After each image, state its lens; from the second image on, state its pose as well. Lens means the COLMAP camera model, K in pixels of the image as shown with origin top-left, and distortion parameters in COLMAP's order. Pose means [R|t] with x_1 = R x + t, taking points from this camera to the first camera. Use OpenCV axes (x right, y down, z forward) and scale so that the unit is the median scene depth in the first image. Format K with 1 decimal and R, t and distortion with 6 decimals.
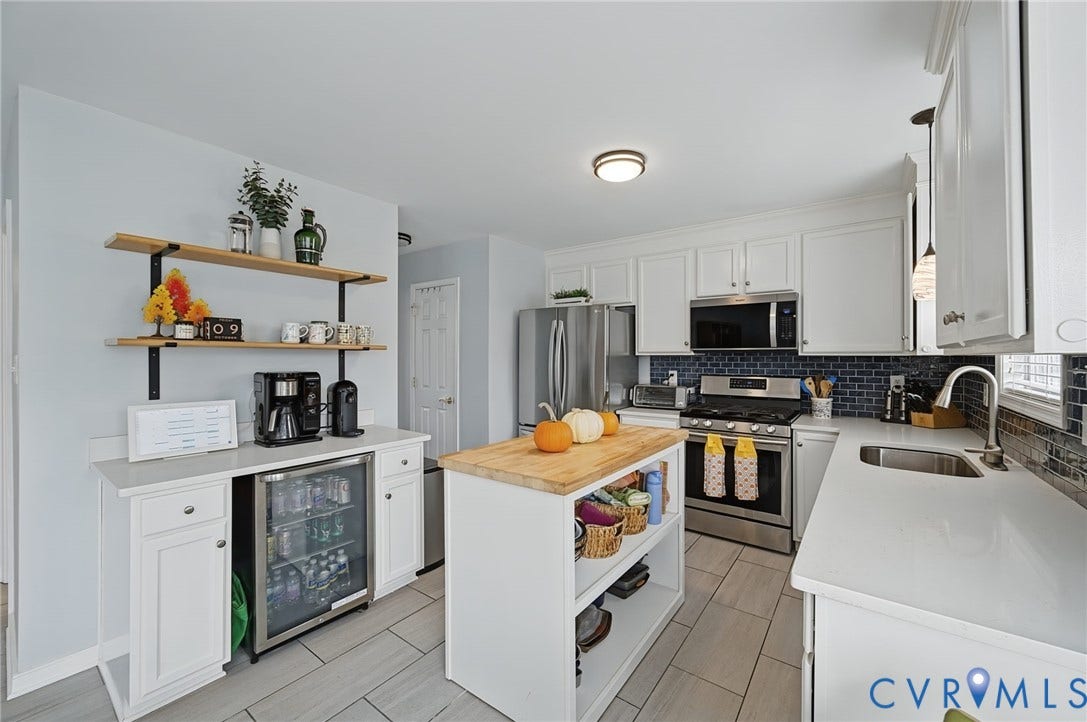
lens RADIAL K [[432.3, 0, 544.9], [0, 432.3, 355.9], [0, 0, 1]] dist [0.003748, 0.000853]
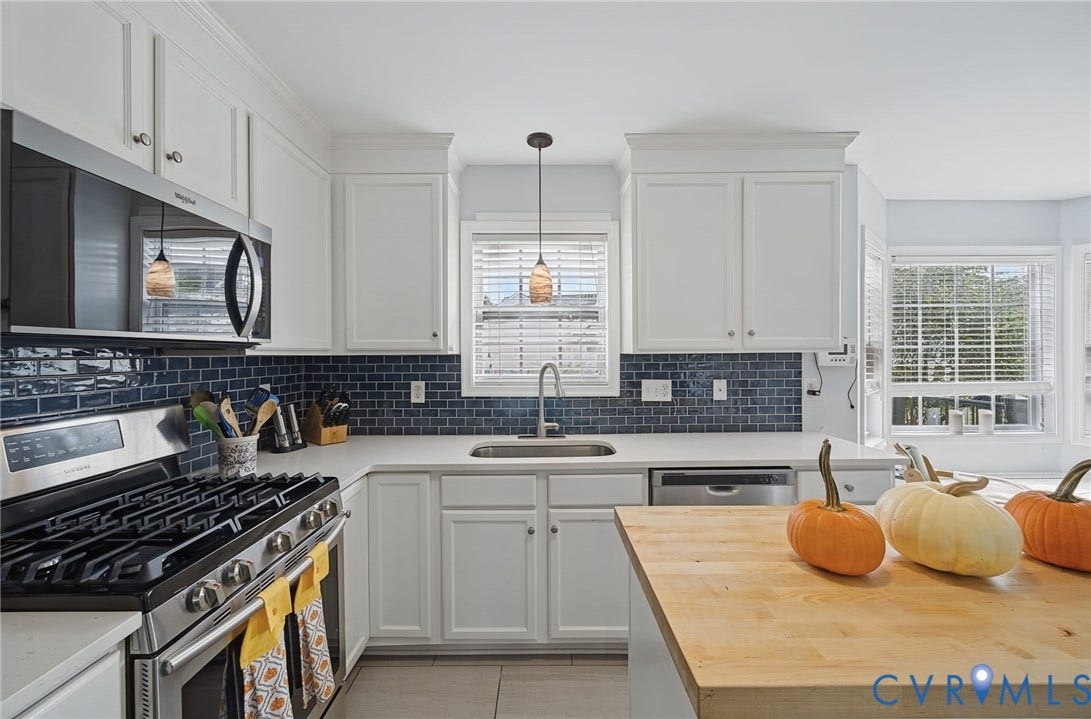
lens RADIAL K [[430.4, 0, 544.7], [0, 430.4, 356.8], [0, 0, 1]] dist [-0.001876, 0.000780]
pose [[-0.606828, -0.001066, 0.794832, -0.006057], [0.004548, 0.999978, 0.004813, -0.000234], [-0.794820, 0.006536, -0.606810, 1.032358]]
